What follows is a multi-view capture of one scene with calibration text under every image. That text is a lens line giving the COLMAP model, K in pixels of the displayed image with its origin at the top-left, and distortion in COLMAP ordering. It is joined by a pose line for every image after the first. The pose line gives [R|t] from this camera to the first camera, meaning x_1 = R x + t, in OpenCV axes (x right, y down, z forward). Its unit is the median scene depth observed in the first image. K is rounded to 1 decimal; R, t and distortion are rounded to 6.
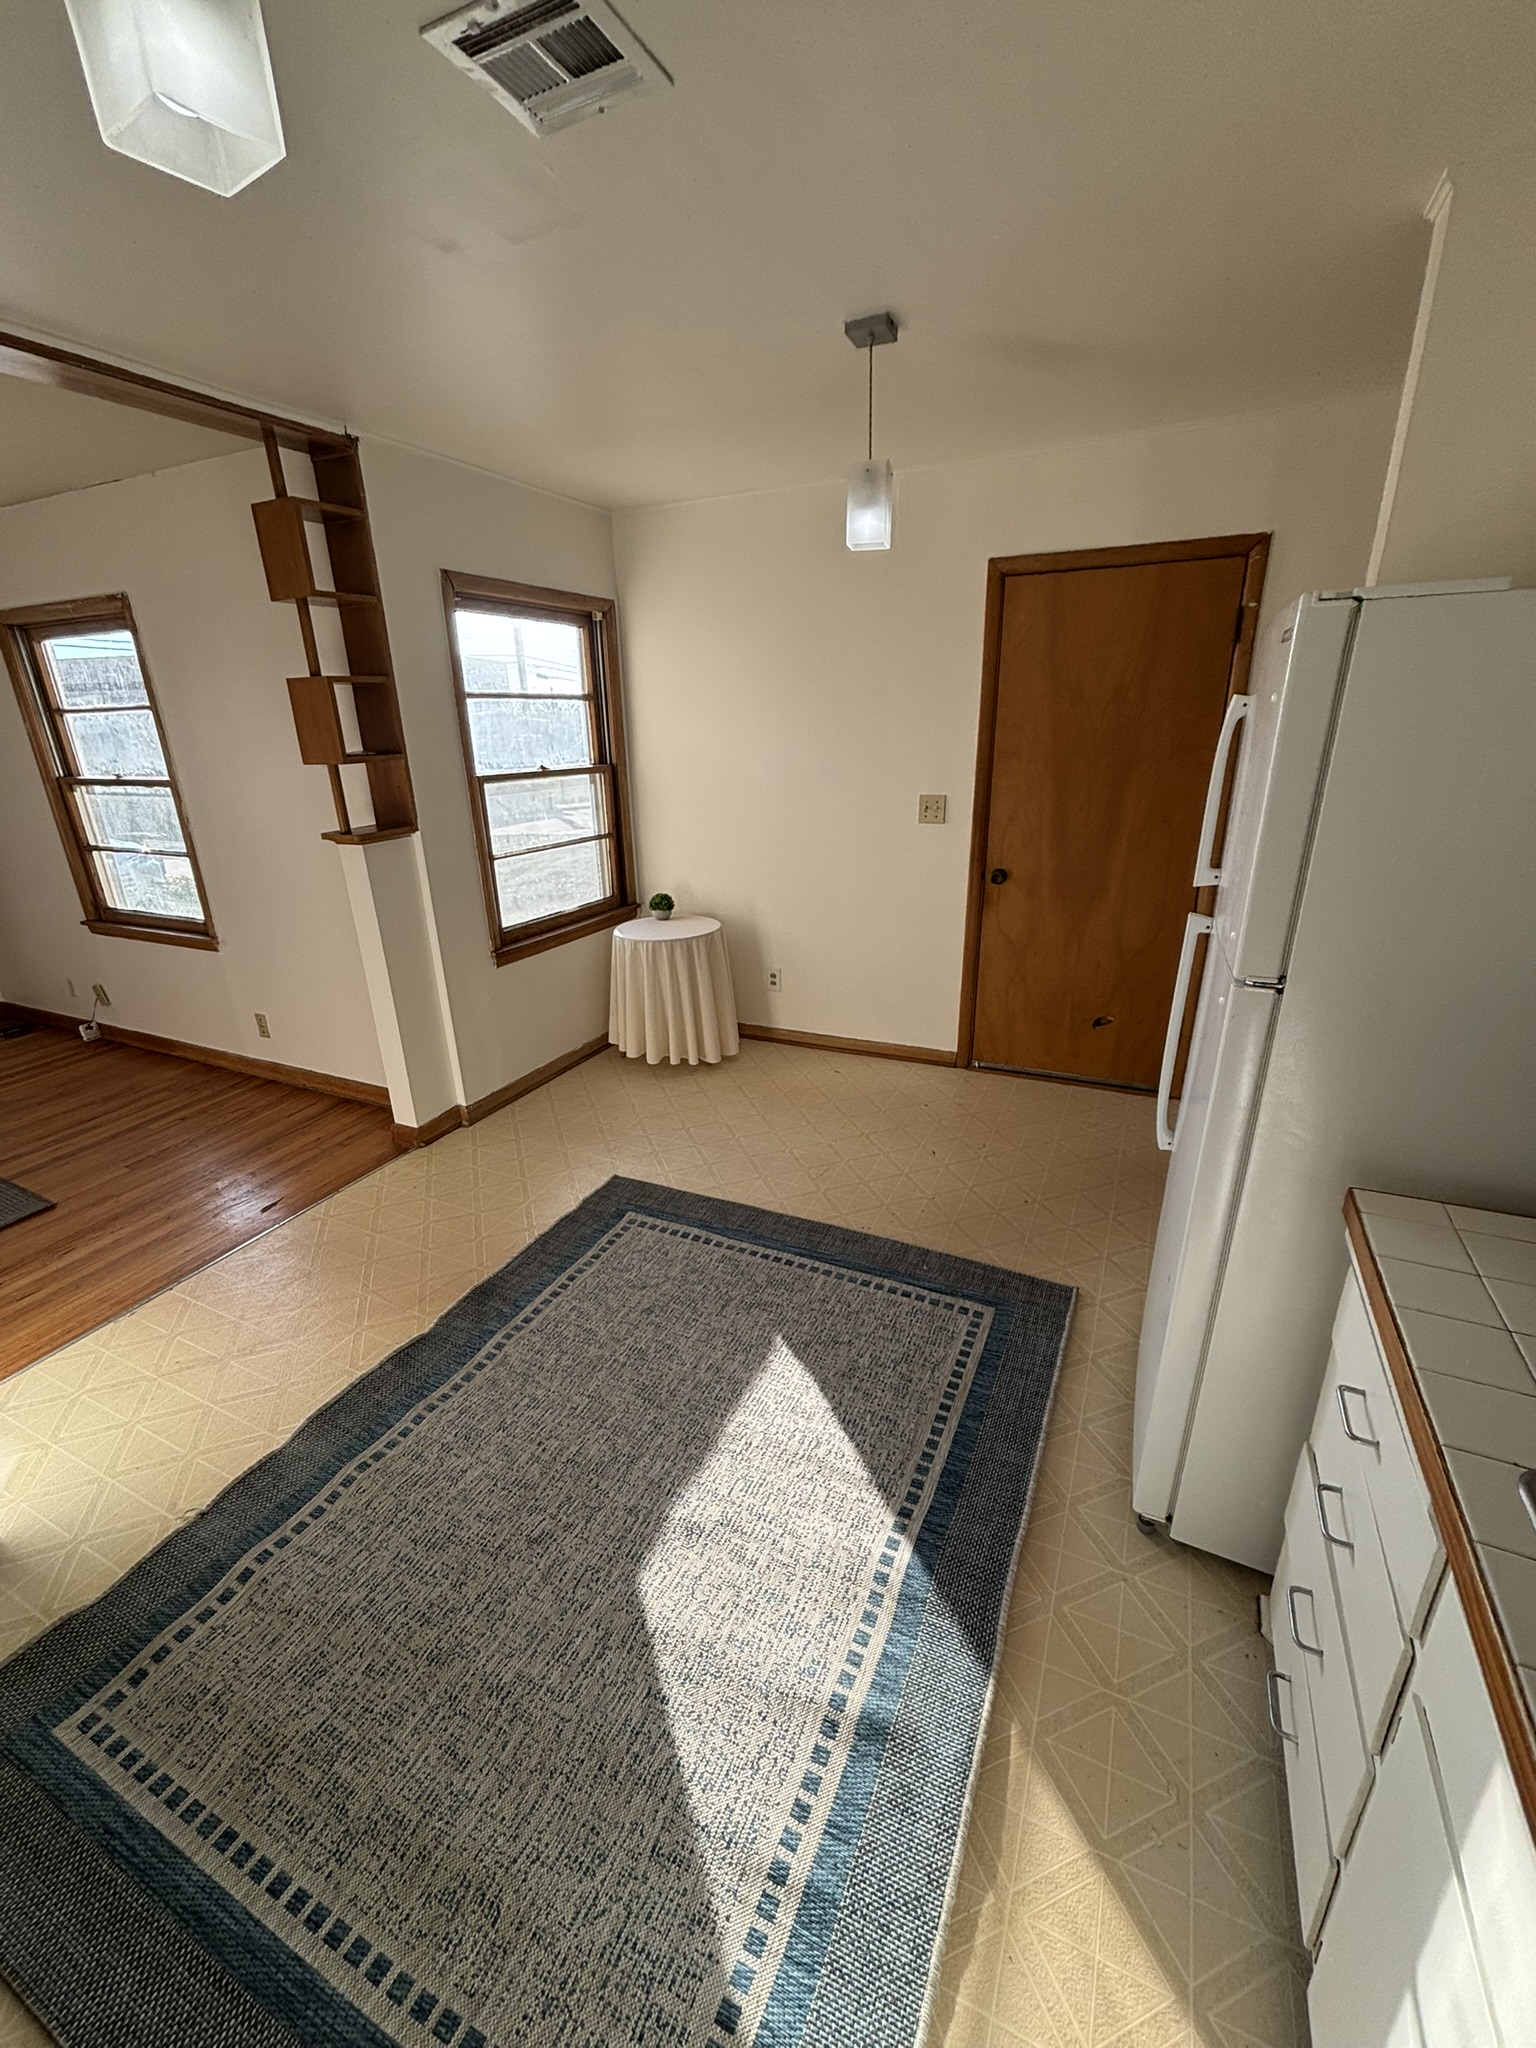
lens RADIAL K [[828.7, 0, 768.0], [0, 828.7, 1024.0], [0, 0, 1]] dist [0.000308, 0.000451]
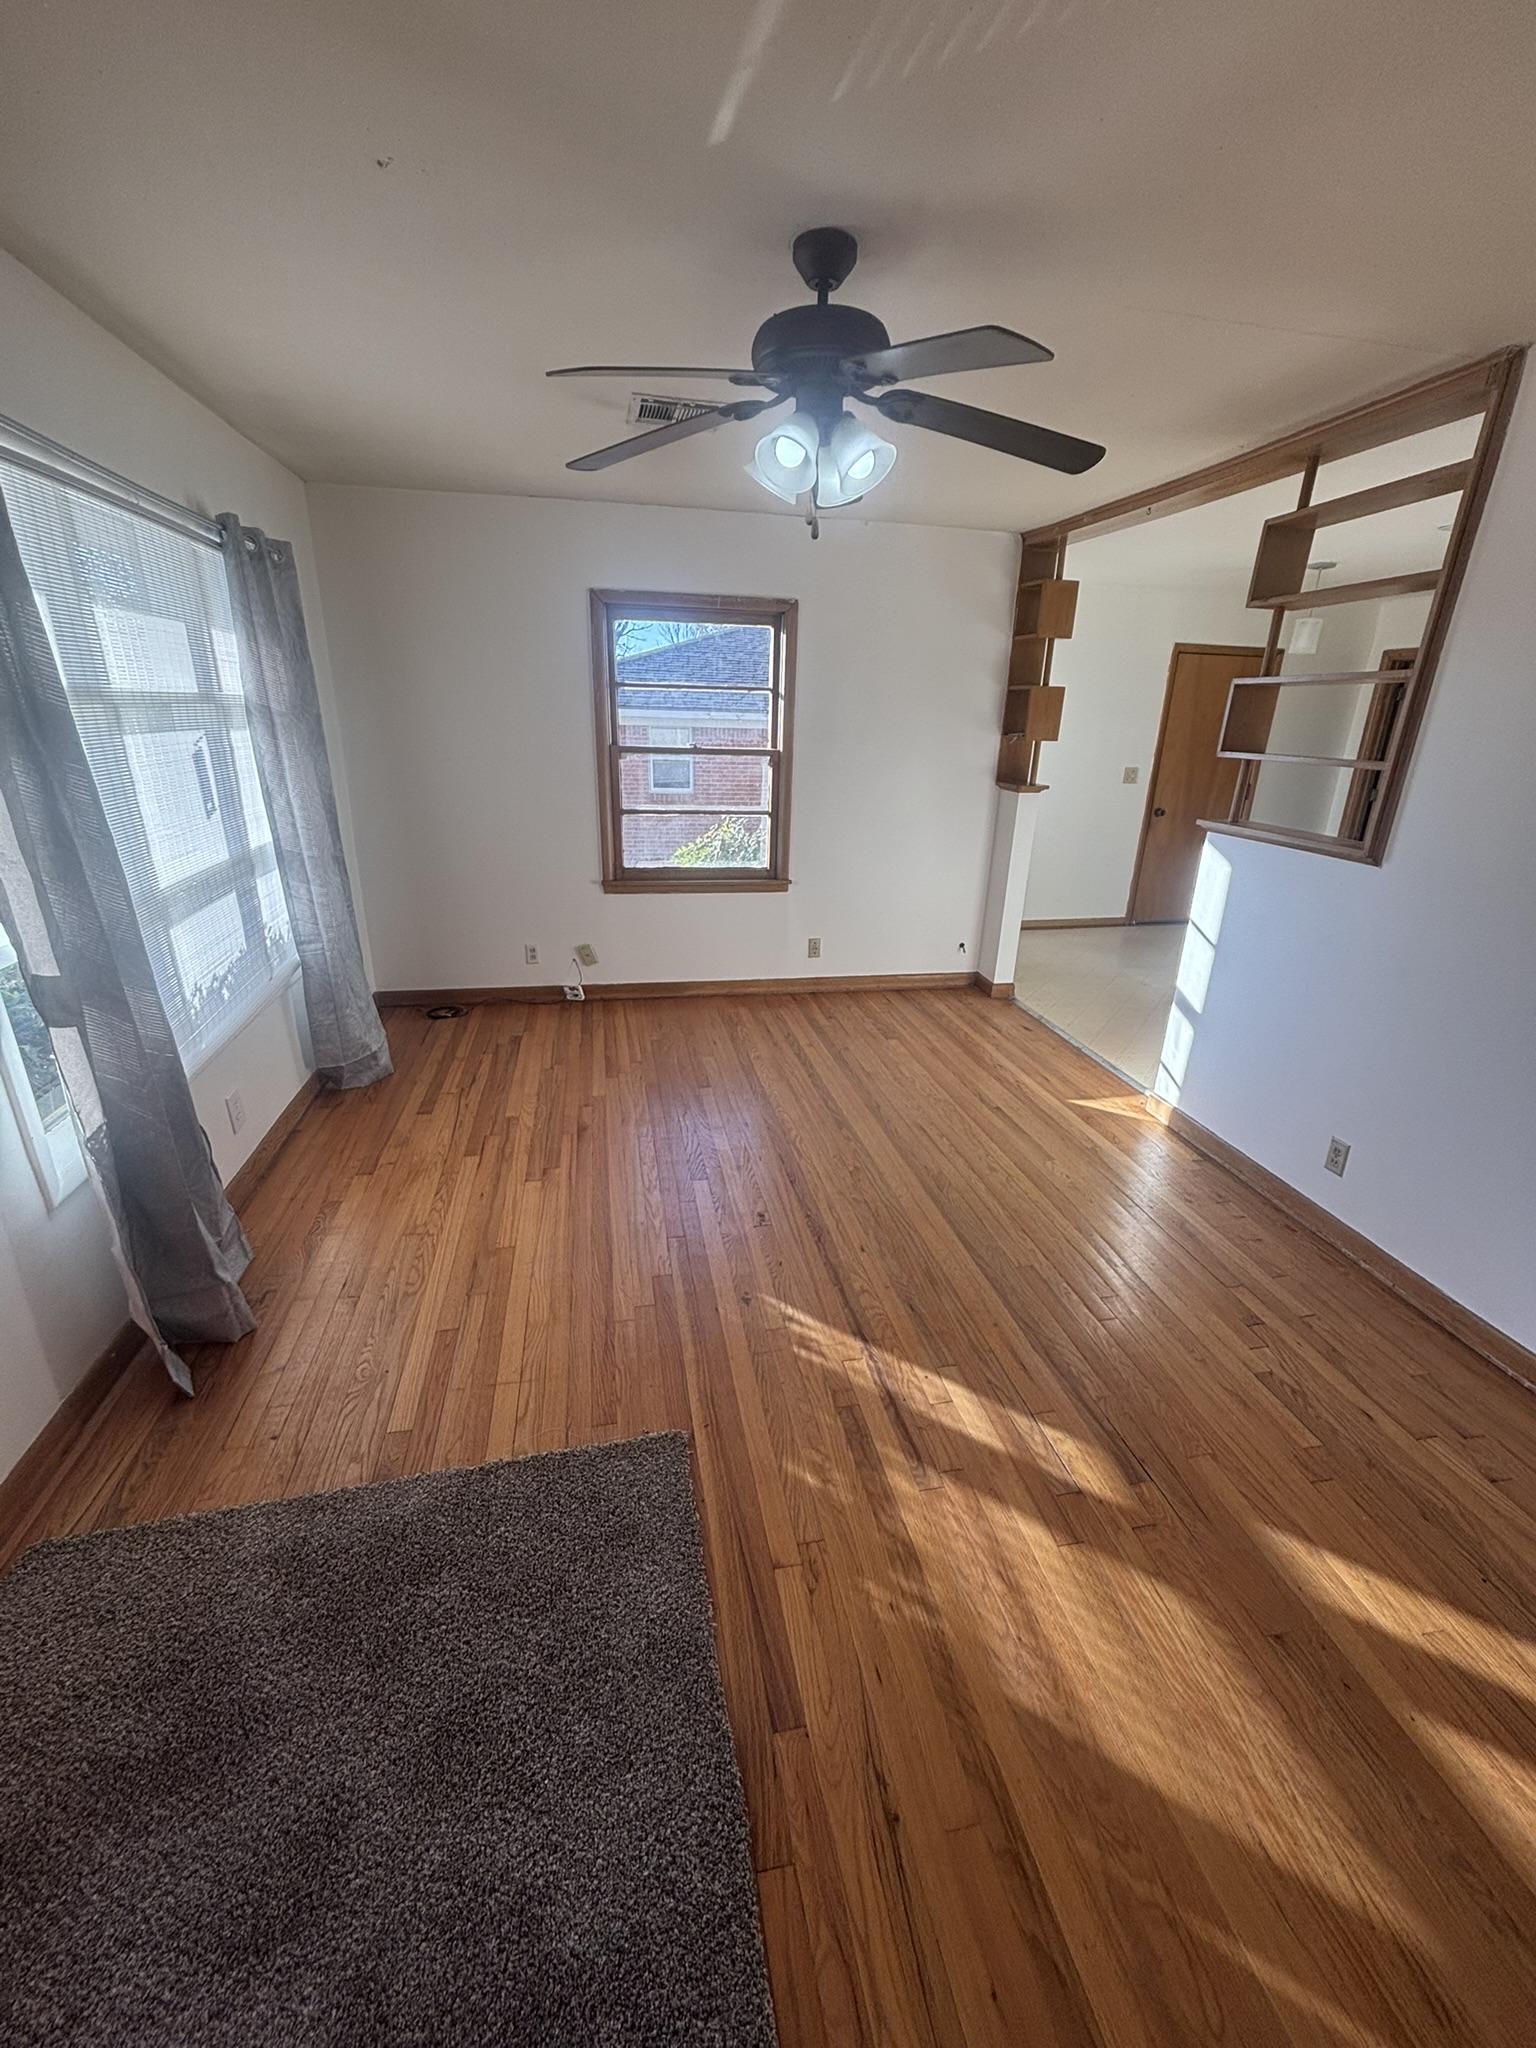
lens RADIAL K [[828.7, 0, 768.0], [0, 828.7, 1024.0], [0, 0, 1]] dist [0.000308, 0.000451]
pose [[0.800065, -0.171571, 0.574856, -1.430176], [0.158838, 0.984617, 0.072803, 0.013864], [-0.578504, 0.033062, 0.815009, 0.009660]]
